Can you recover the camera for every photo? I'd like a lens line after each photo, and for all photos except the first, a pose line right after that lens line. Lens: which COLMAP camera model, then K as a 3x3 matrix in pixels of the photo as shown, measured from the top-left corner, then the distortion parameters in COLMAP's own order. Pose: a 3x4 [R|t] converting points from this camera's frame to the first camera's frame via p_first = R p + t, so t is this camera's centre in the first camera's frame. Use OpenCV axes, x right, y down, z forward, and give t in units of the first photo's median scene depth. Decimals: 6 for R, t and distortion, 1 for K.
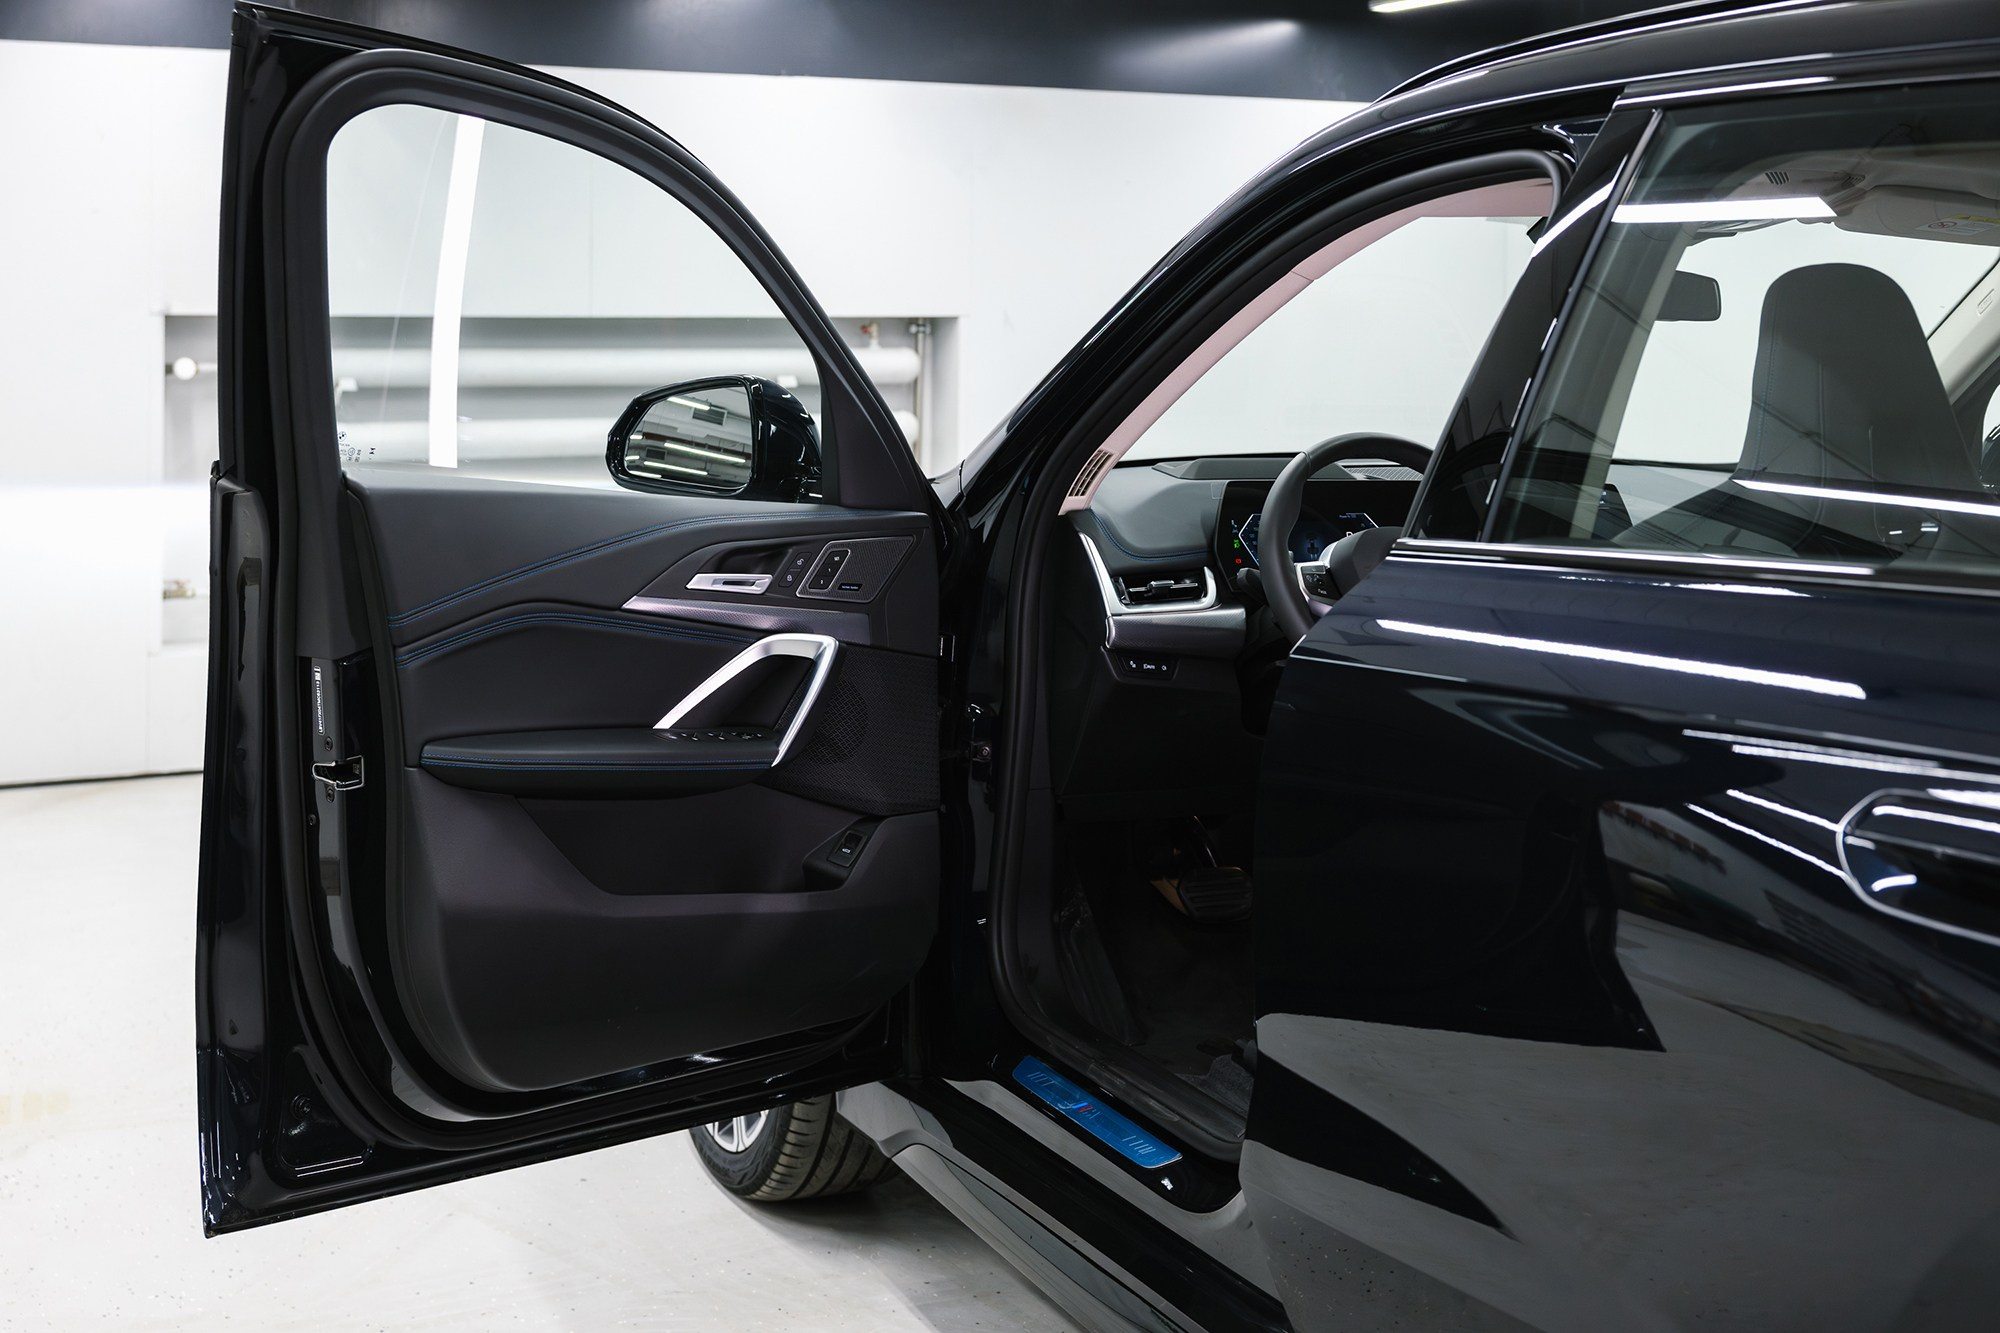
lens RADIAL K [[2496.8, 0, 1000.0], [0, 2496.8, 666.5], [0, 0, 1]] dist [0.012652, 0.001725]
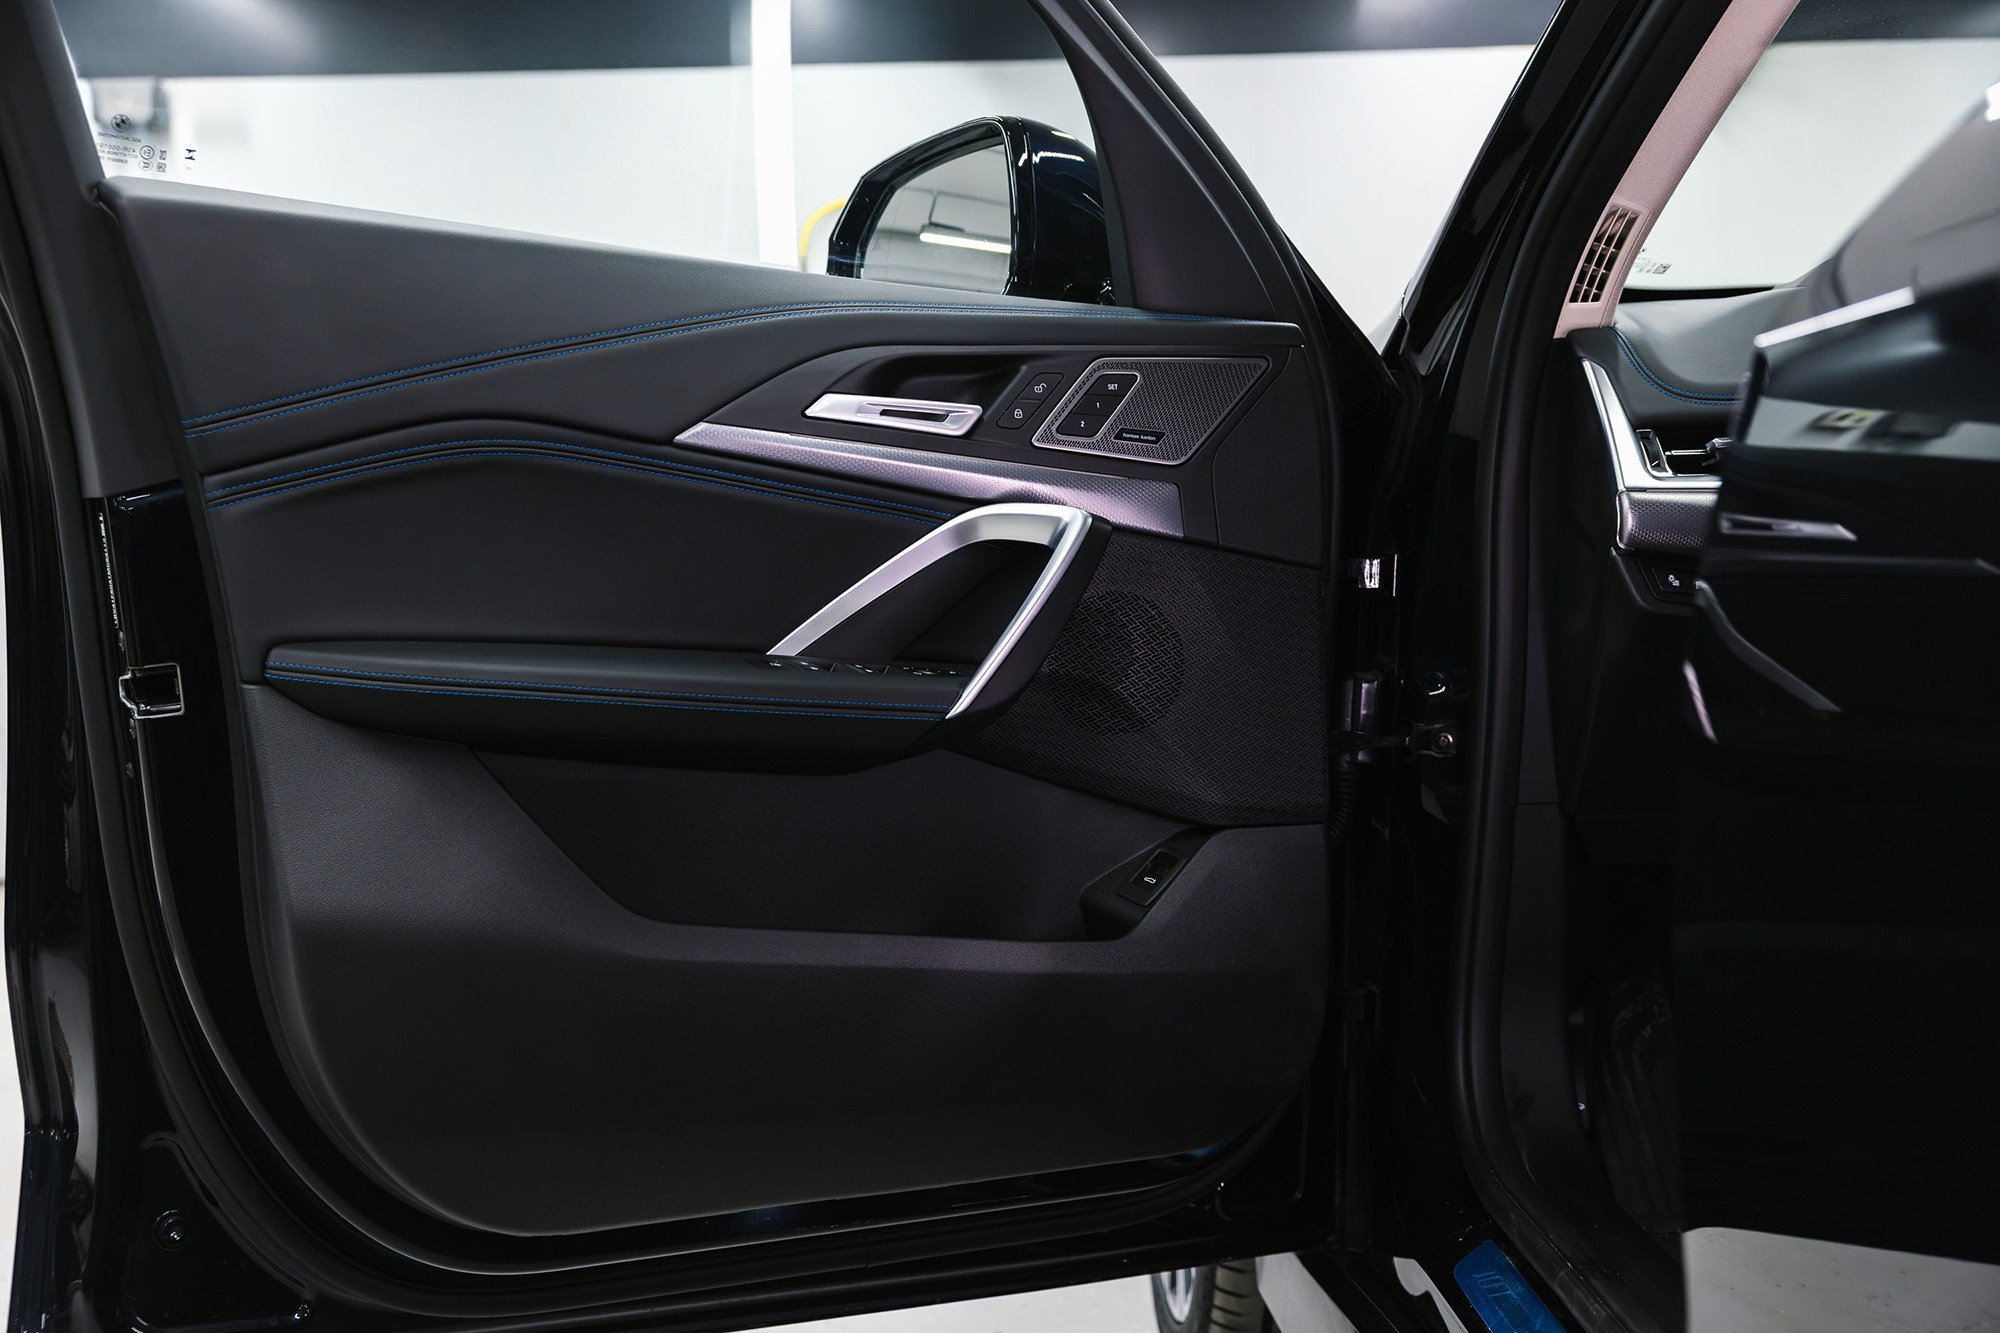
lens RADIAL K [[2185.7, 0, 997.1], [0, 2185.7, 787.8], [0, 0, 1]] dist [-0.020440, 0.031649]
pose [[0.920714, 0.015937, -0.389912, 0.115318], [-0.018304, 0.999830, -0.002355, 0.054957], [0.389808, 0.009305, 0.920849, 0.512466]]
